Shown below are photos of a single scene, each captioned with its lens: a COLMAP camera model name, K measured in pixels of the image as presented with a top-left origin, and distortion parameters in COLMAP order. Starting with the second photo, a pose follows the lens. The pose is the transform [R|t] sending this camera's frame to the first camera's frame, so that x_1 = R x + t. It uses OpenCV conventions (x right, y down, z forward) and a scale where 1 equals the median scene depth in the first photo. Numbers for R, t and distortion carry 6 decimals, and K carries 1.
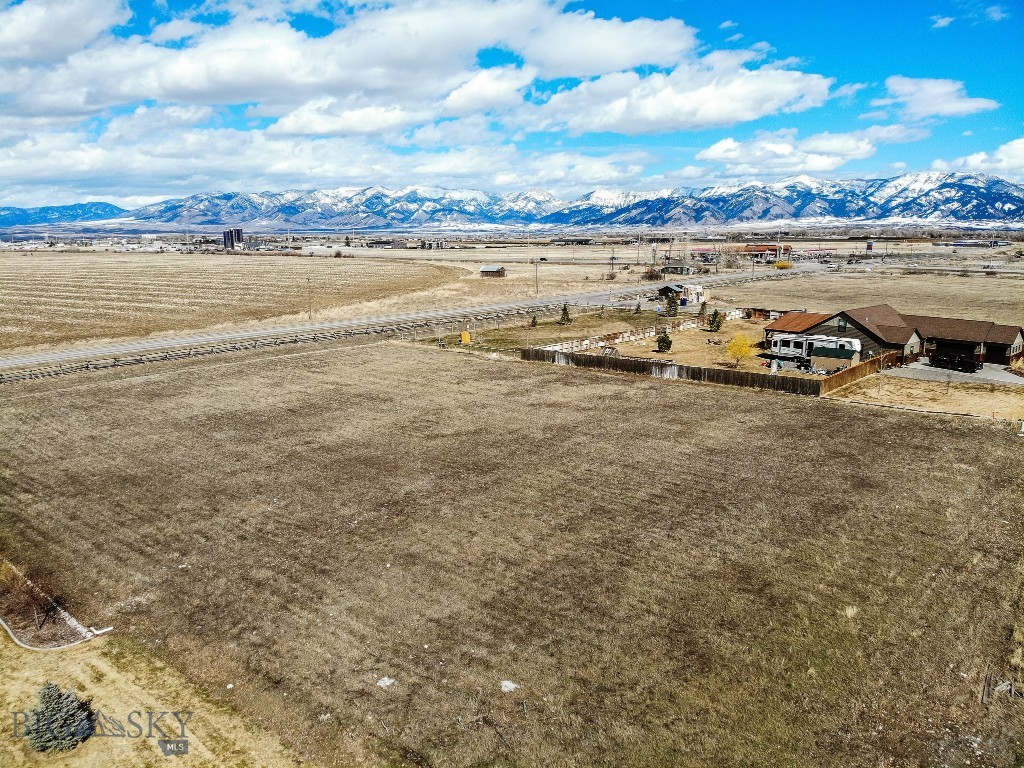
lens RADIAL K [[751.0, 0, 517.6], [0, 751.0, 381.5], [0, 0, 1]] dist [0.069349, -0.184575]
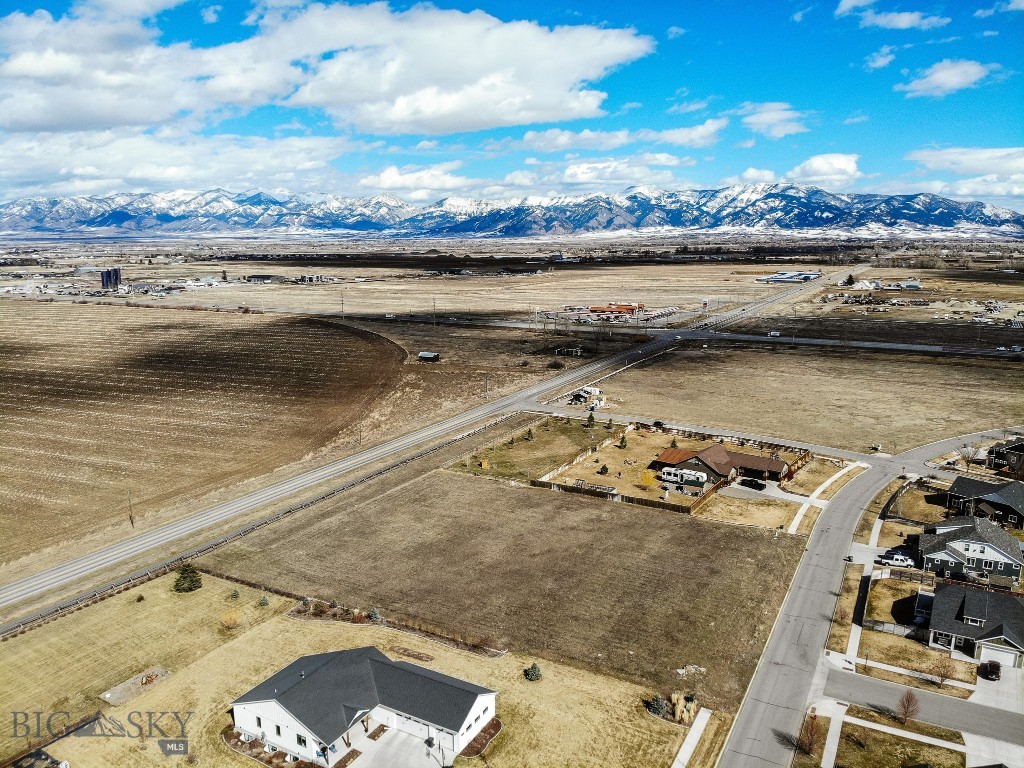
lens RADIAL K [[746.2, 0, 517.5], [0, 746.2, 386.0], [0, 0, 1]] dist [0.108998, -0.250772]
pose [[0.981812, -0.034513, 0.186692, -0.378399], [0.034529, 0.999399, 0.003171, -0.299066], [-0.186689, 0.003333, 0.982413, -0.811142]]
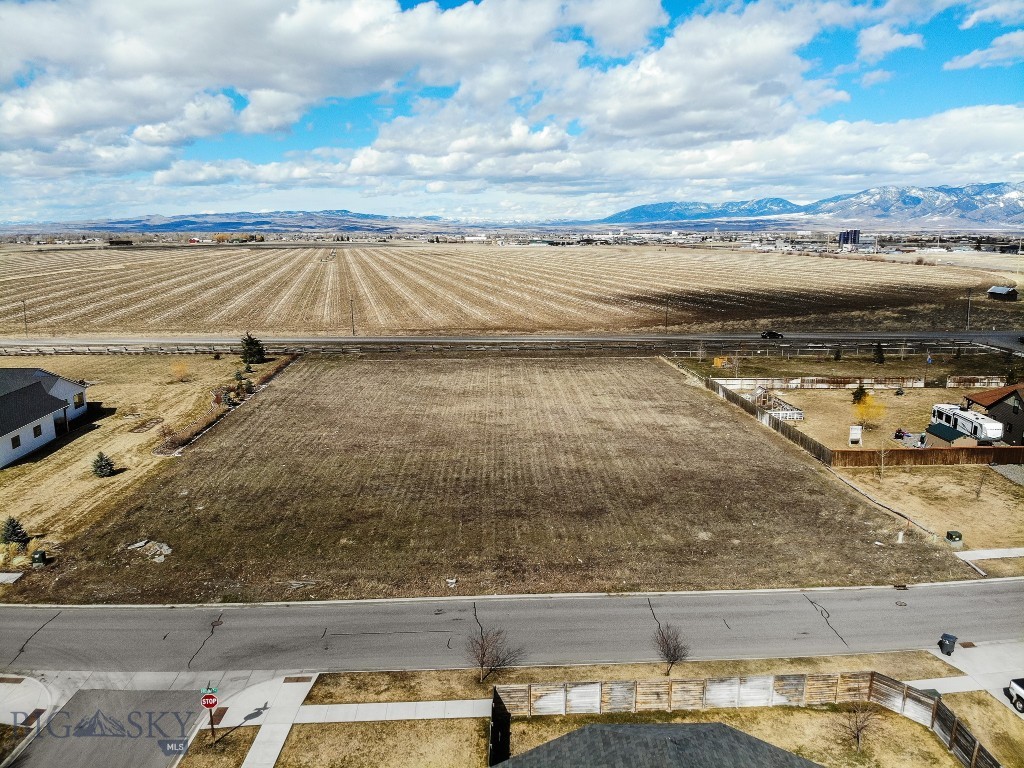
lens RADIAL K [[750.0, 0, 518.0], [0, 750.0, 372.8], [0, 0, 1]] dist [0.096556, -0.224285]
pose [[0.683935, 0.143472, -0.715296, 0.659527], [-0.147036, 0.987460, 0.057471, -0.079164], [0.714572, 0.065868, 0.696454, 0.023922]]
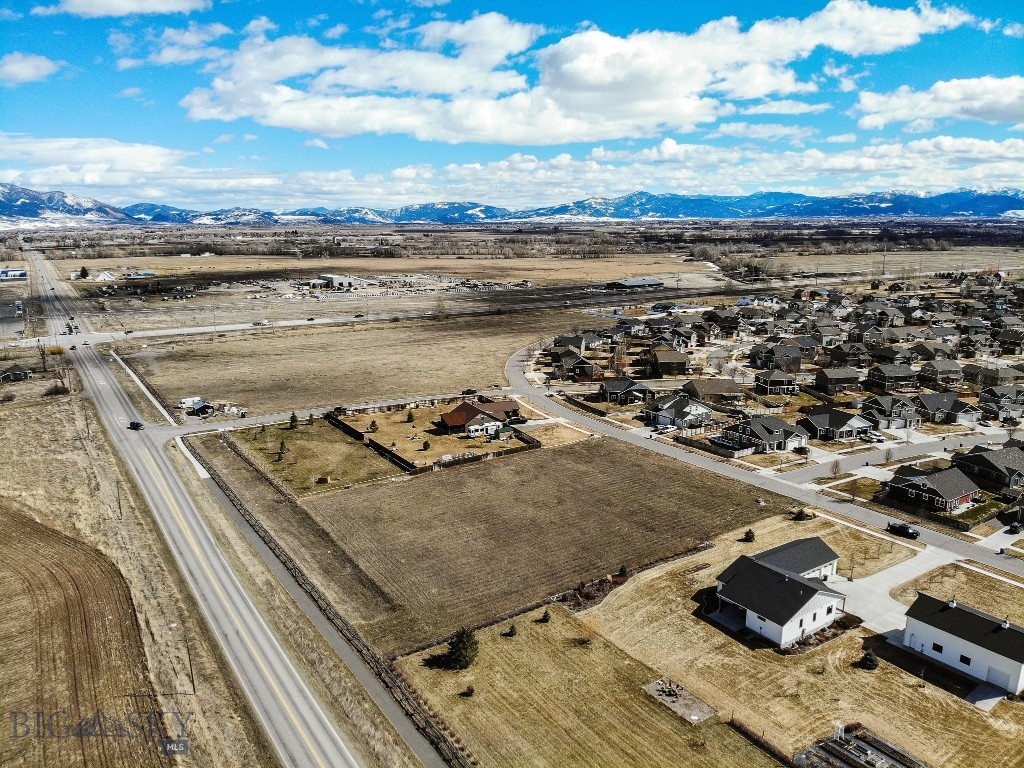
lens RADIAL K [[756.0, 0, 517.0], [0, 756.0, 359.5], [0, 0, 1]] dist [0.089552, -0.230398]
pose [[0.287438, -0.165582, 0.943378, -1.704580], [0.188984, 0.975385, 0.113618, -0.495399], [-0.938970, 0.145626, 0.311655, 0.169719]]
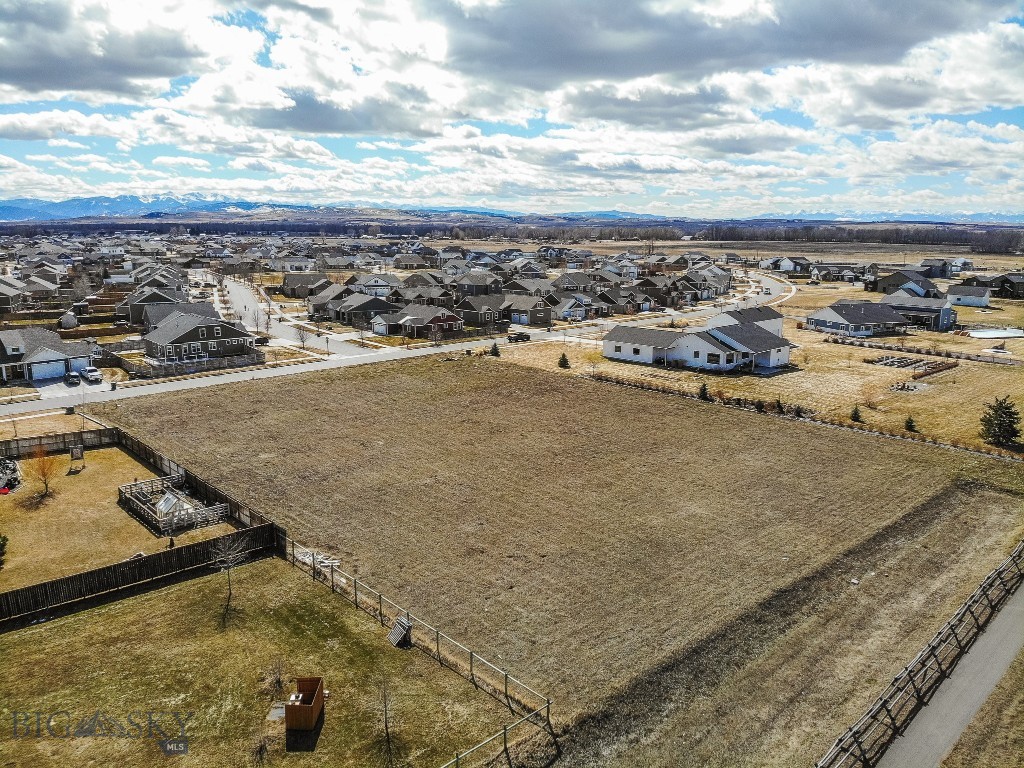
lens RADIAL K [[756.0, 0, 517.0], [0, 756.0, 359.5], [0, 0, 1]] dist [0.089552, -0.230398]
pose [[-0.992297, -0.017560, 0.122628, -0.246881], [0.027959, 0.932614, 0.359790, -0.387837], [-0.120682, 0.360448, -0.924940, 1.563091]]
